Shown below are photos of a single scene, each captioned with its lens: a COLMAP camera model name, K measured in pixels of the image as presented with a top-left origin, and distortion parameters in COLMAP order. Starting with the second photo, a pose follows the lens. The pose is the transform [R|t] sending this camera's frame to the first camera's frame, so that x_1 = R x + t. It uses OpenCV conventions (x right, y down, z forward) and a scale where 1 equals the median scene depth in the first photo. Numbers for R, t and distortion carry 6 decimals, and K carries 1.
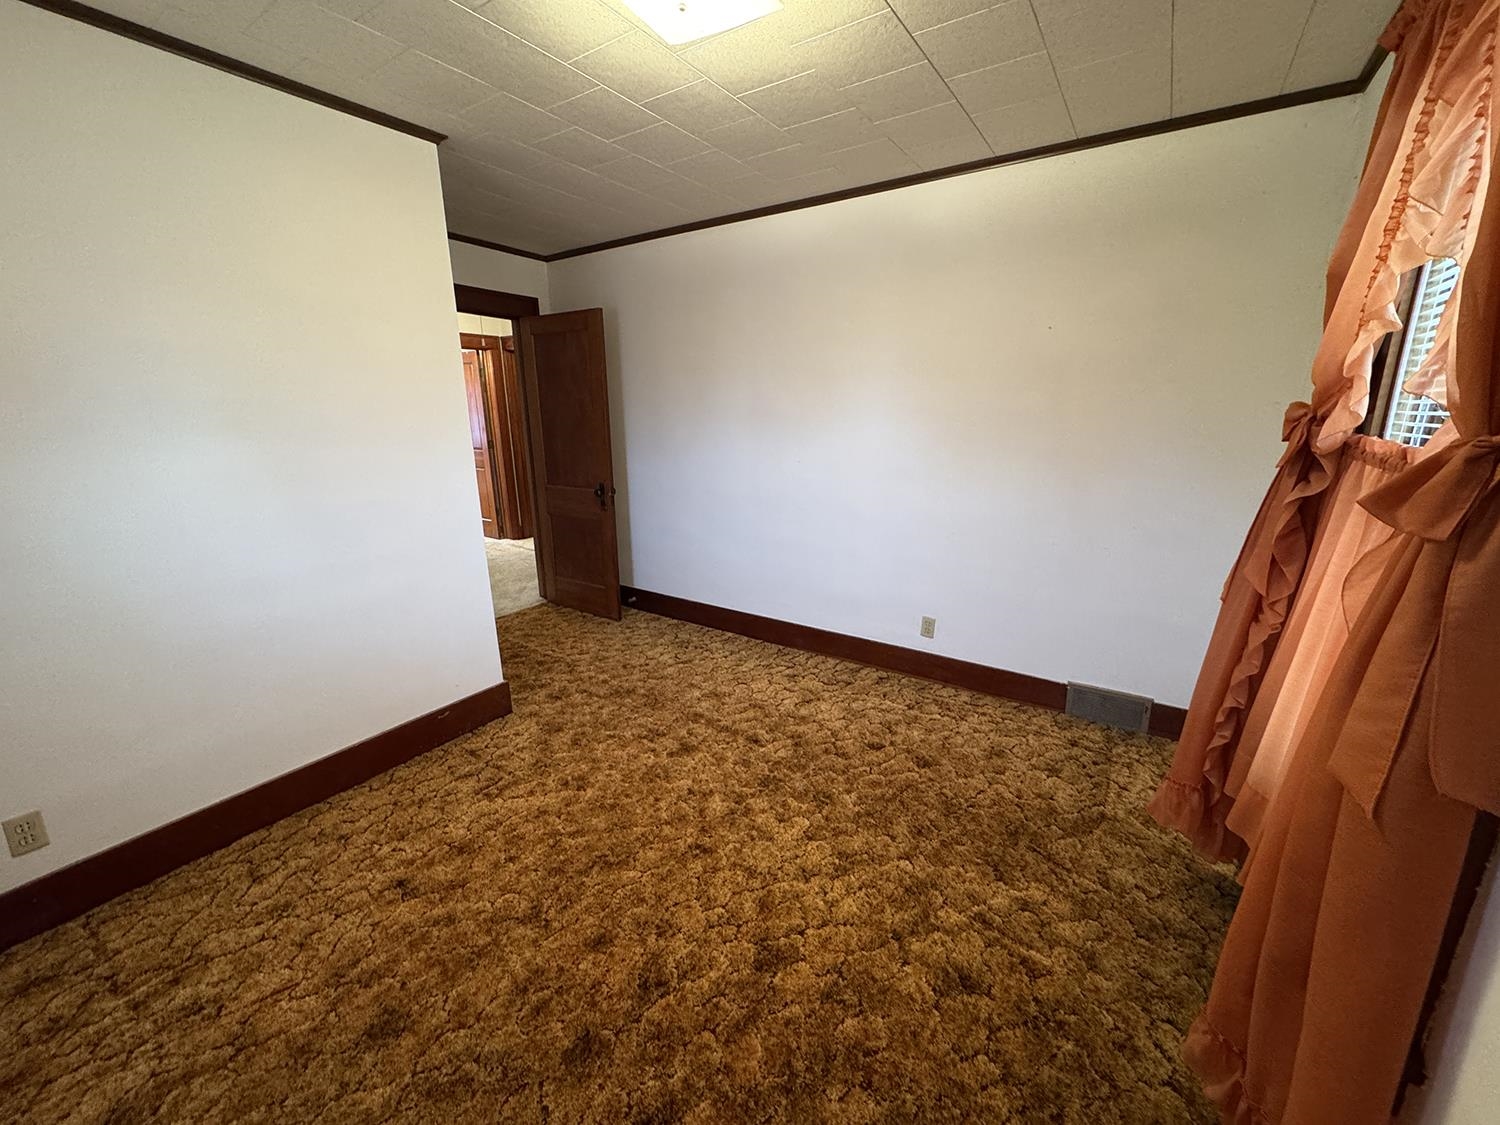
lens RADIAL K [[626.9, 0, 750.0], [0, 626.9, 562.5], [0, 0, 1]] dist [-0.000034, 0.000056]
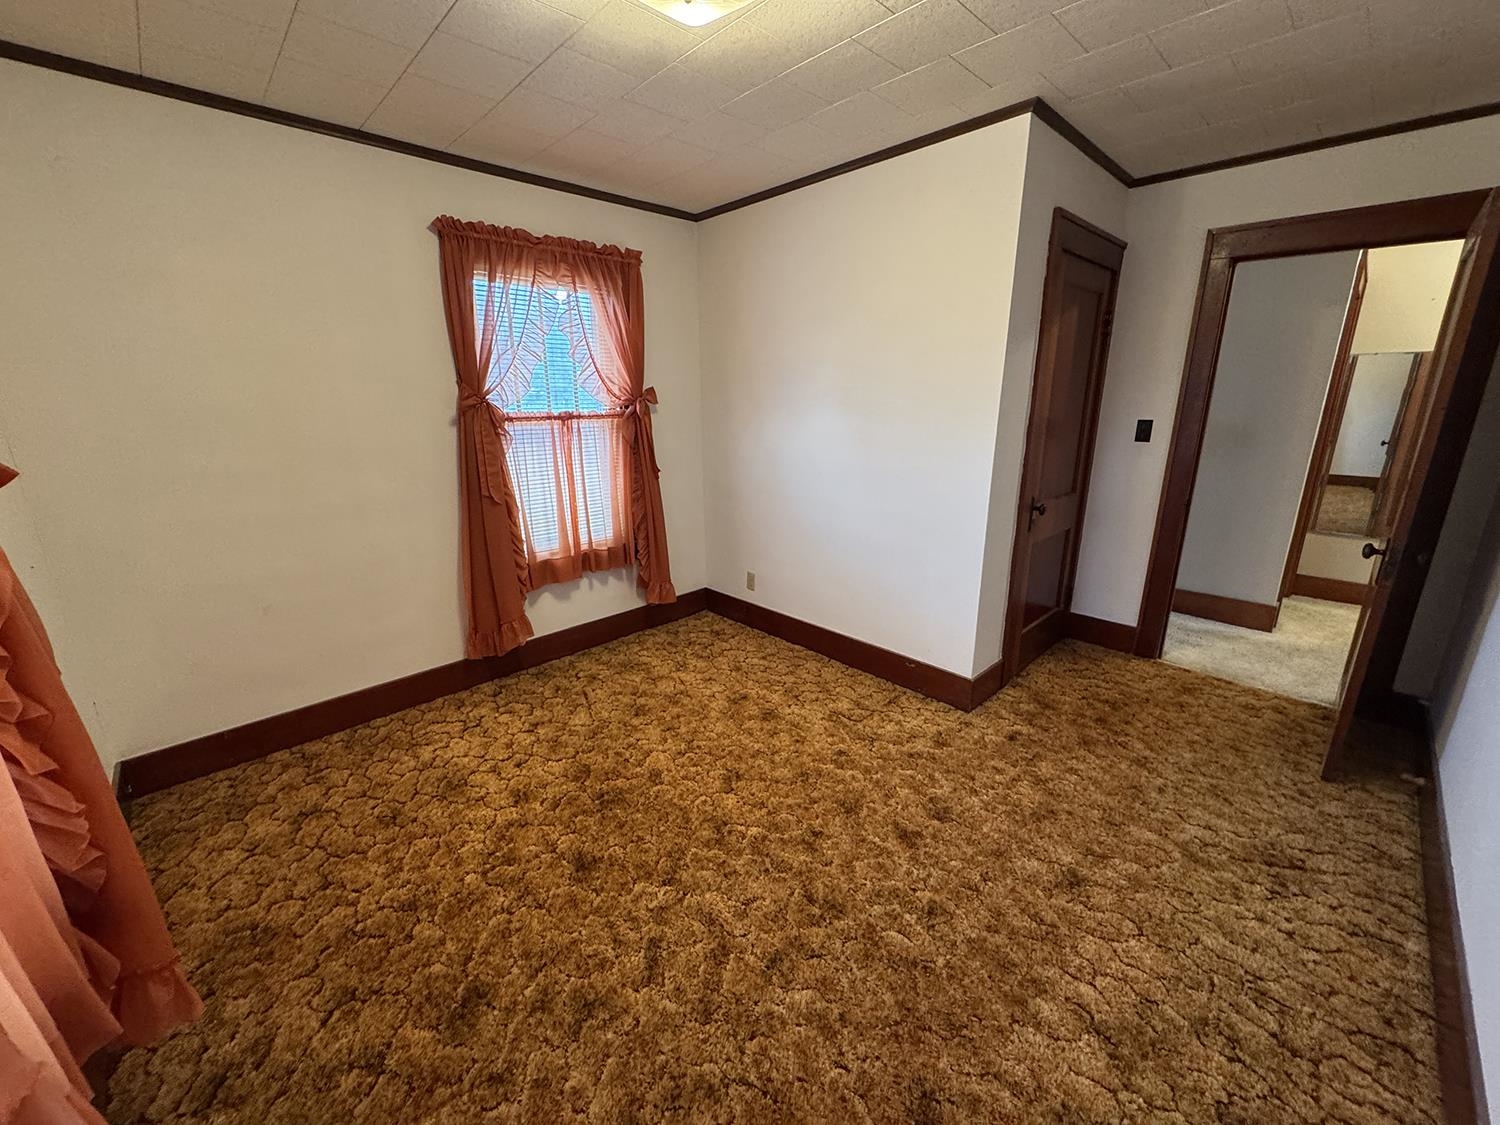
lens RADIAL K [[595.2, 0, 747.9], [0, 595.2, 558.9], [0, 0, 1]] dist [-0.001624, -0.000054]
pose [[-0.226146, 0.274354, -0.934659, 0.549344], [-0.230969, 0.917051, 0.325070, -0.224136], [0.946314, 0.289391, -0.144021, 0.807503]]
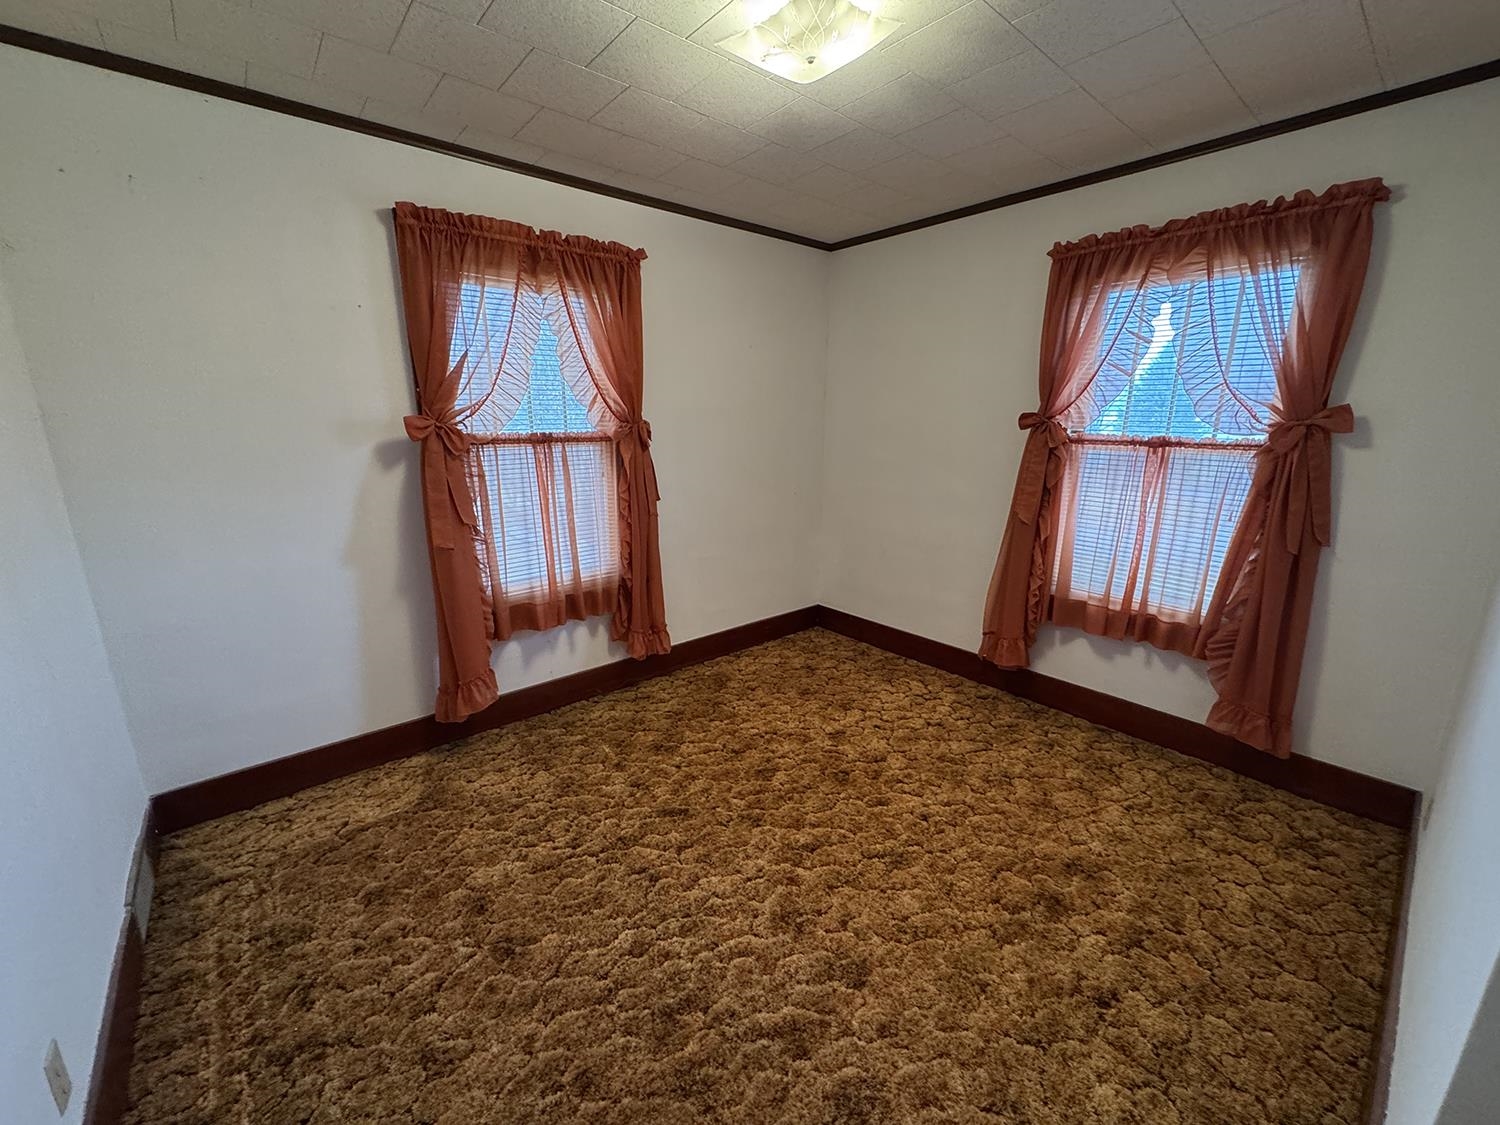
lens RADIAL K [[595.2, 0, 747.9], [0, 595.2, 558.9], [0, 0, 1]] dist [-0.001624, -0.000054]
pose [[-0.960820, -0.056817, 0.271286, -0.172623], [0.077439, 0.884759, 0.459570, -0.333141], [-0.266134, 0.462572, -0.845695, 1.254907]]
